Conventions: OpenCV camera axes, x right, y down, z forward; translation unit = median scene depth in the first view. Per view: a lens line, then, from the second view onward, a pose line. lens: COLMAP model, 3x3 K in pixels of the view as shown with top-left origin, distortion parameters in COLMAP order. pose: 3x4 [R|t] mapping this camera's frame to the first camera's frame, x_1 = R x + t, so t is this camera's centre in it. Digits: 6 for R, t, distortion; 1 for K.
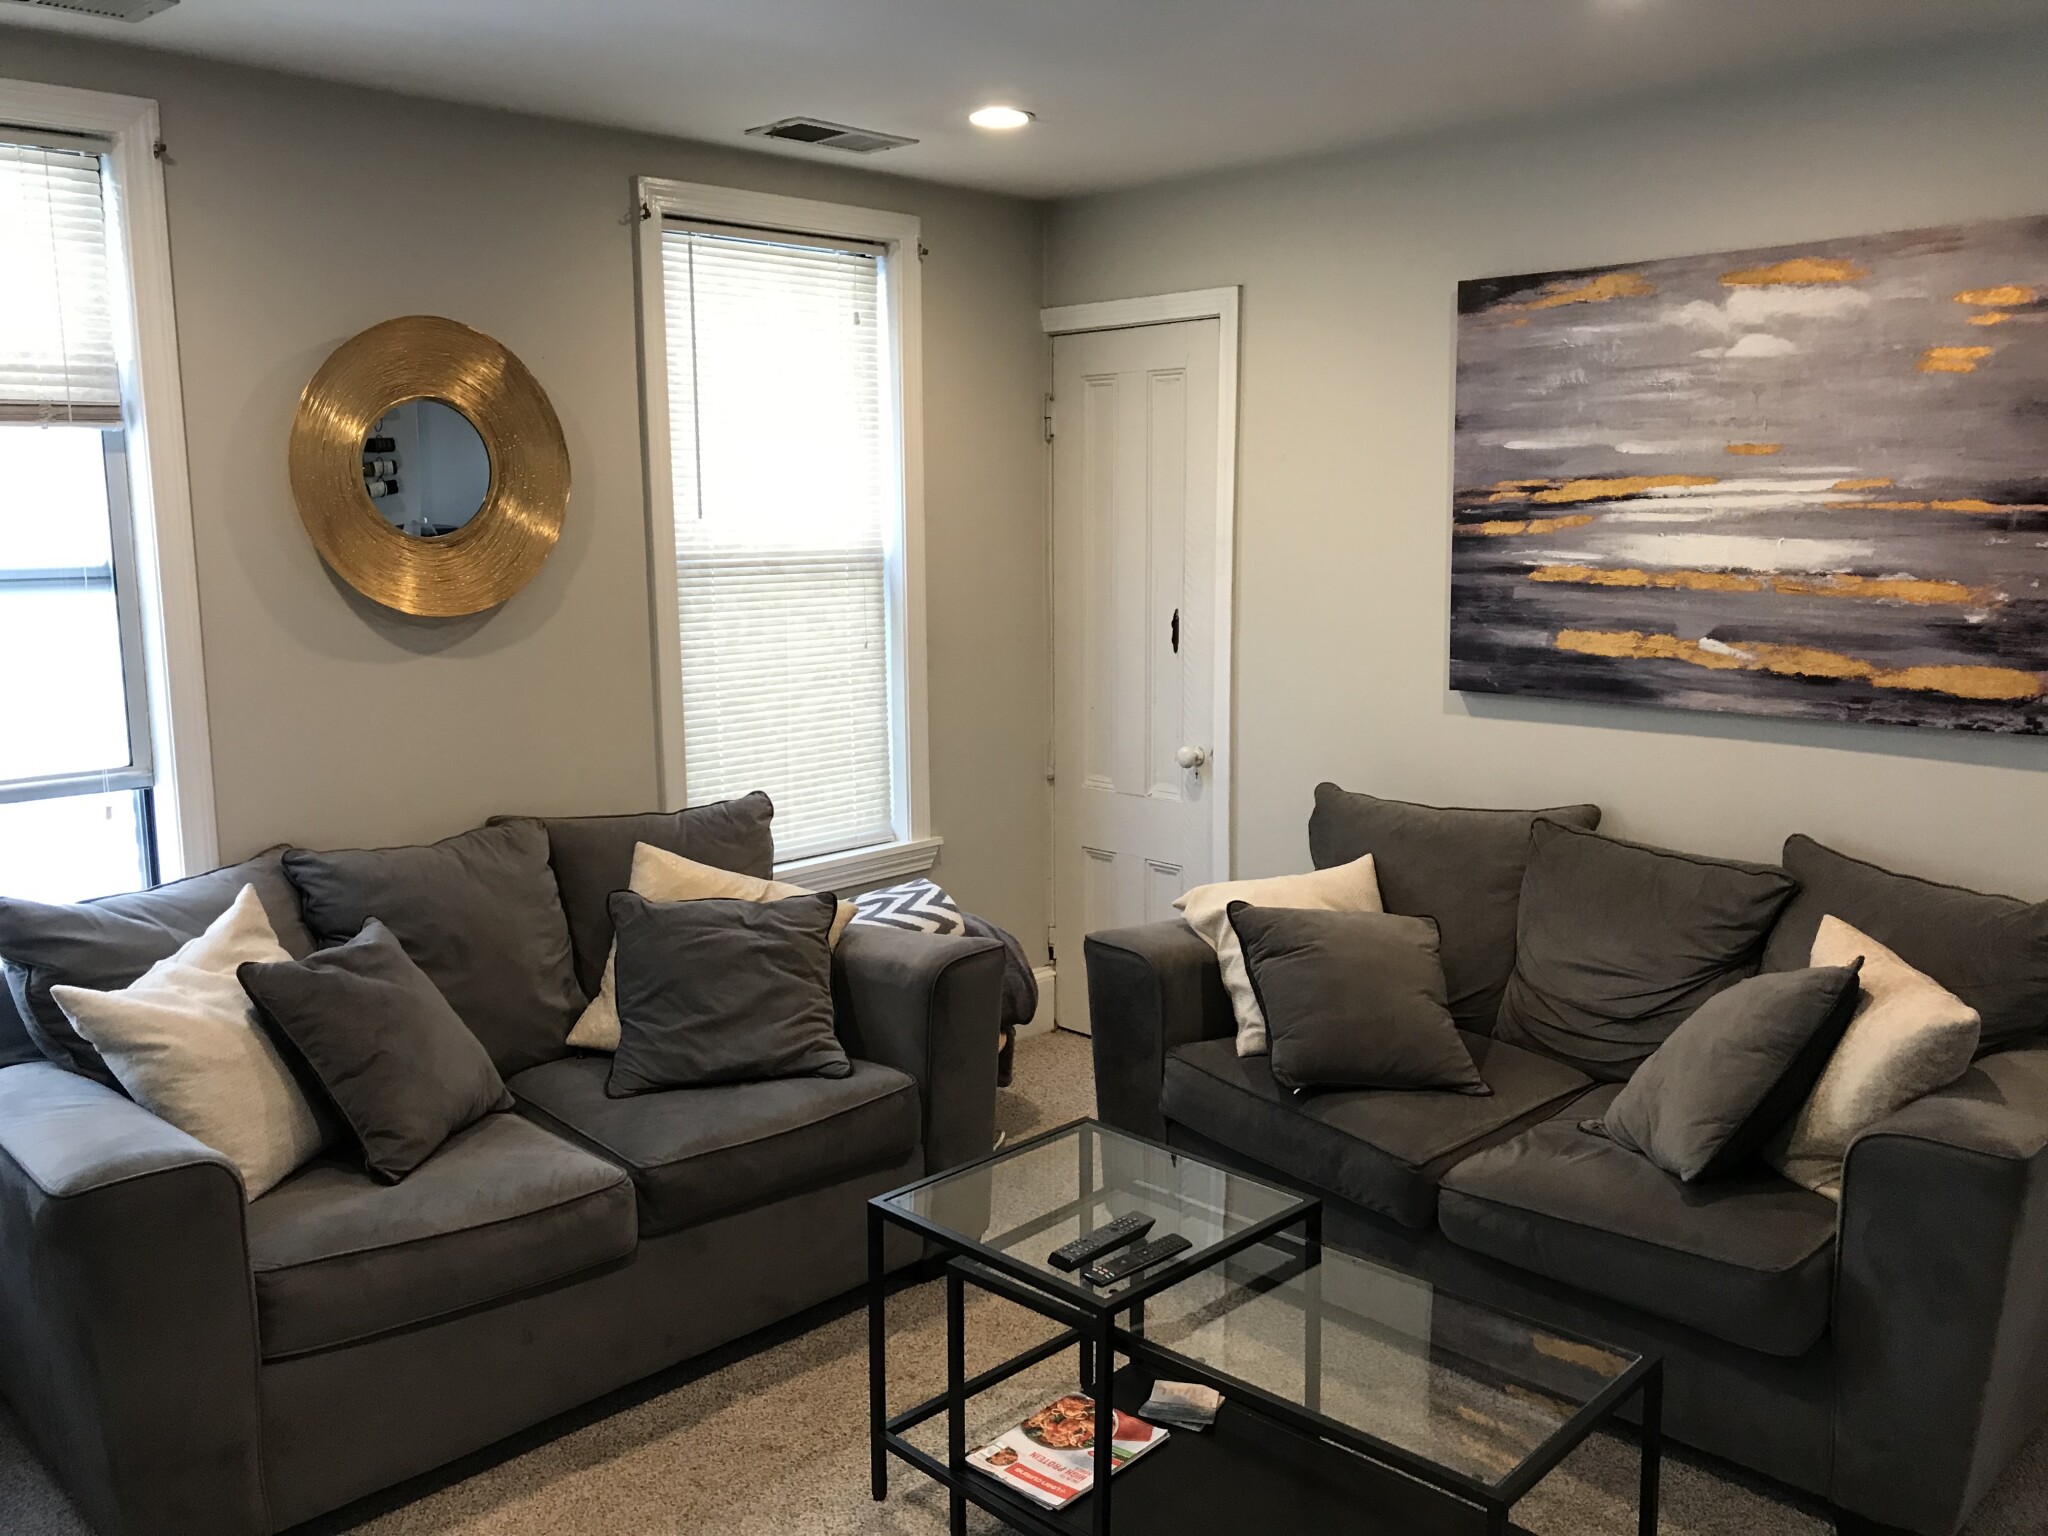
lens RADIAL K [[1665.0, 0, 1023.5], [0, 1665.0, 773.6], [0, 0, 1]] dist [0.010016, -0.008872]
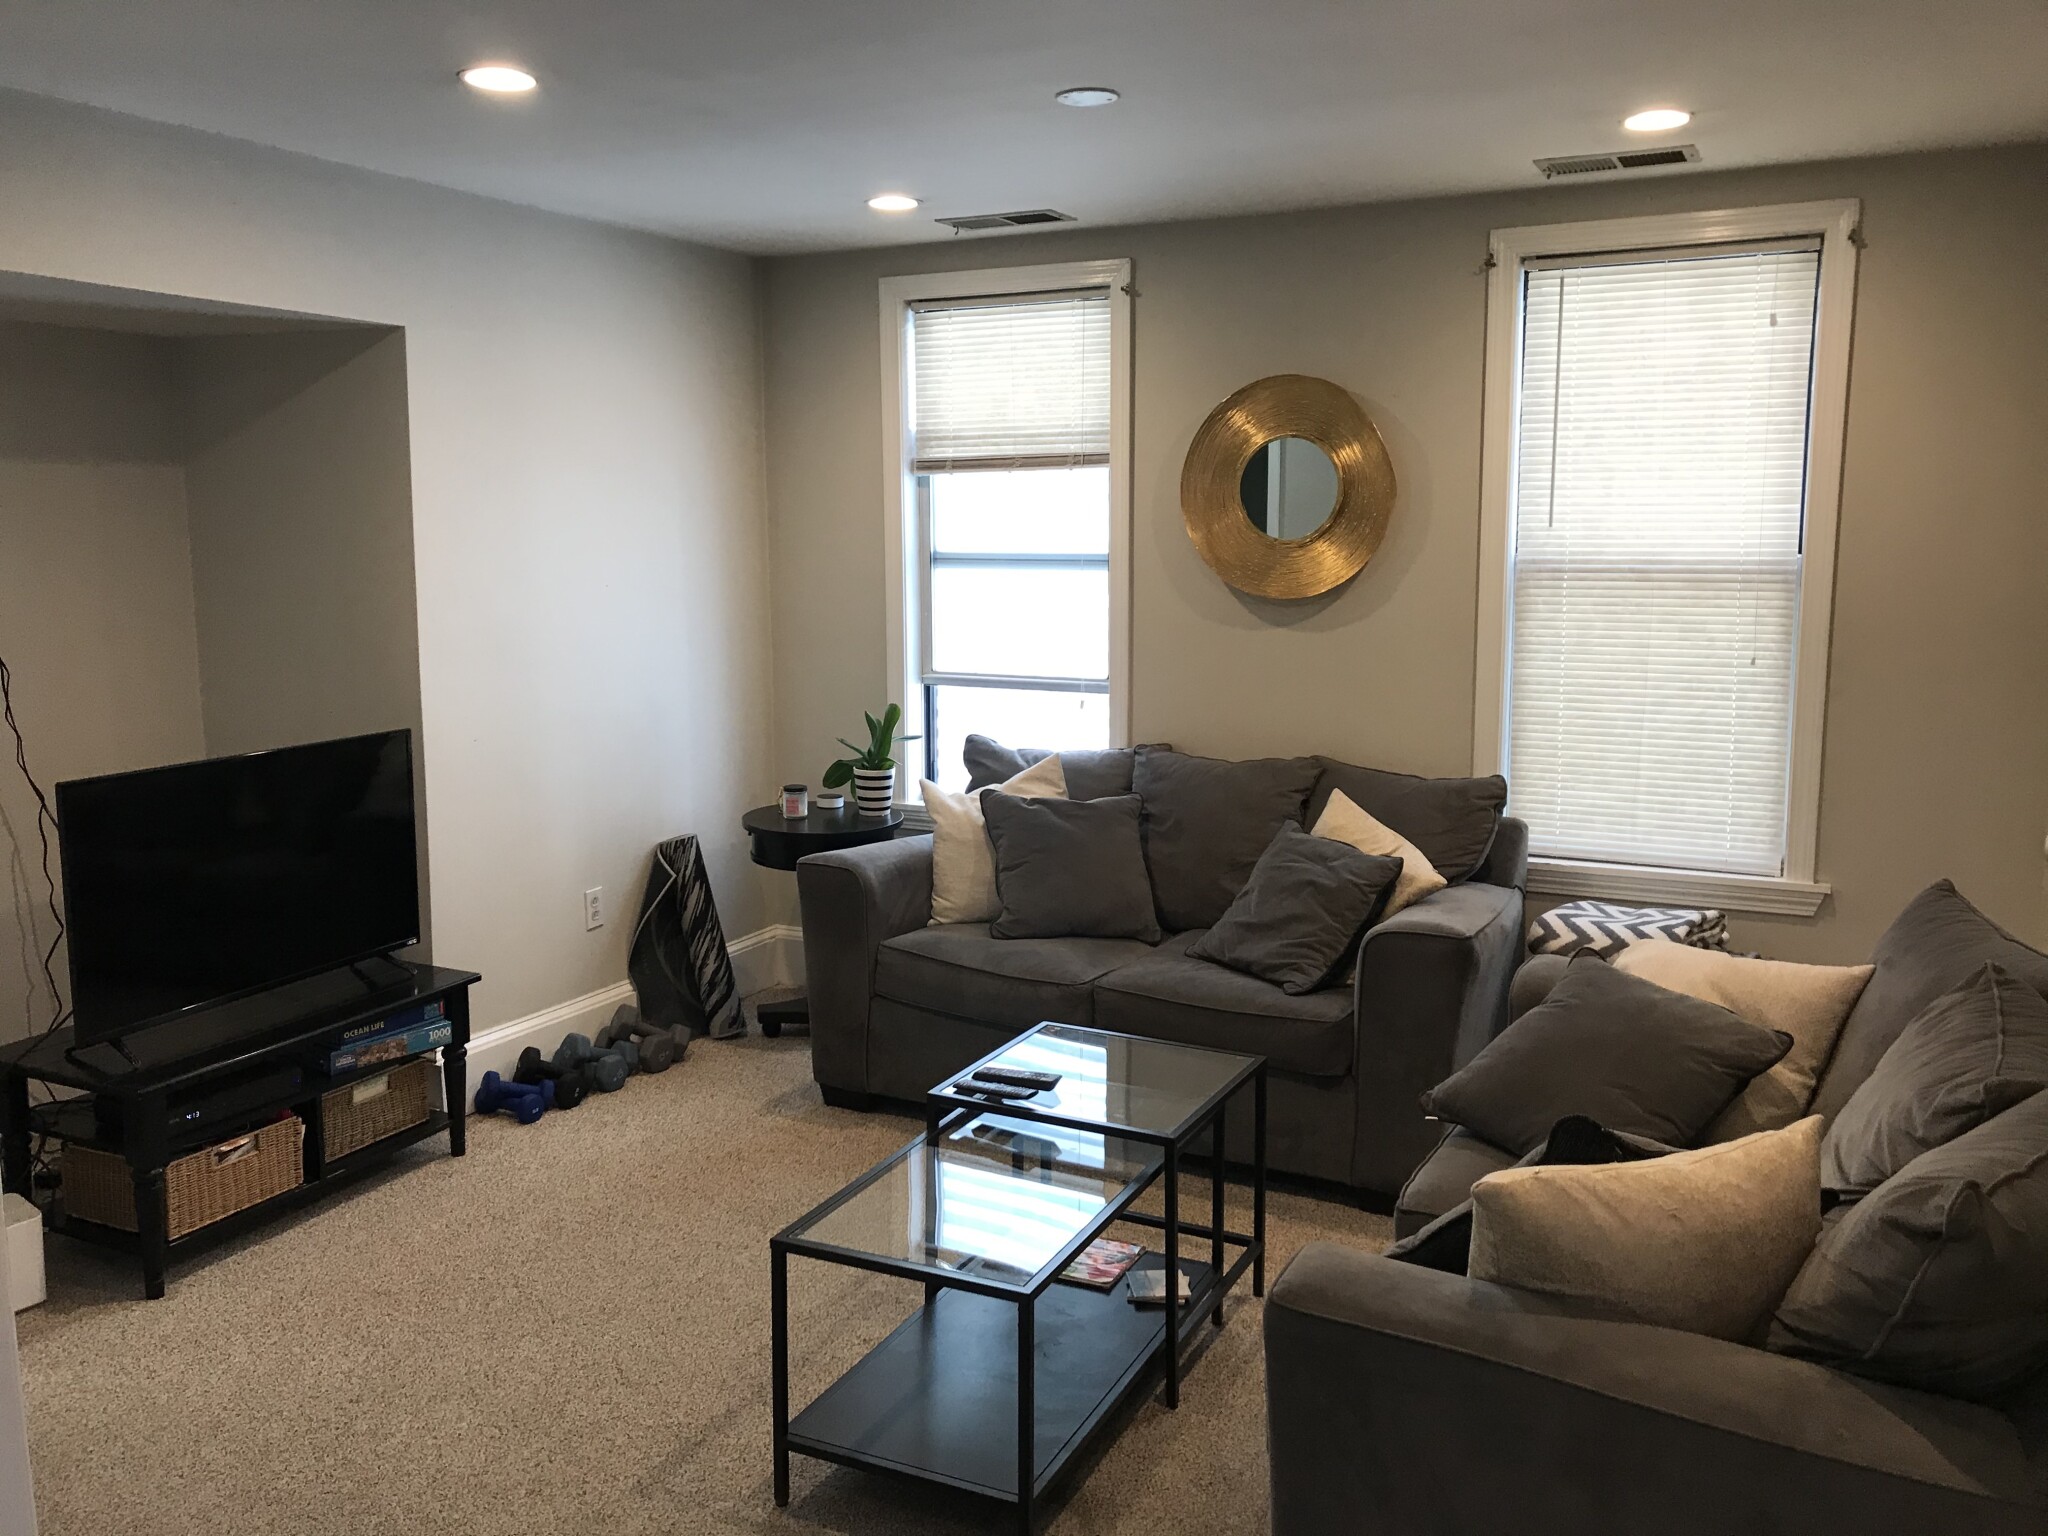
lens RADIAL K [[1665.0, 0, 1020.0], [0, 1665.0, 760.5], [0, 0, 1]] dist [0.010016, -0.008872]
pose [[0.303267, 0.138855, -0.942734, 0.745431], [-0.150833, 0.983849, 0.096390, -0.054556], [0.940892, 0.112964, 0.319313, 0.336367]]
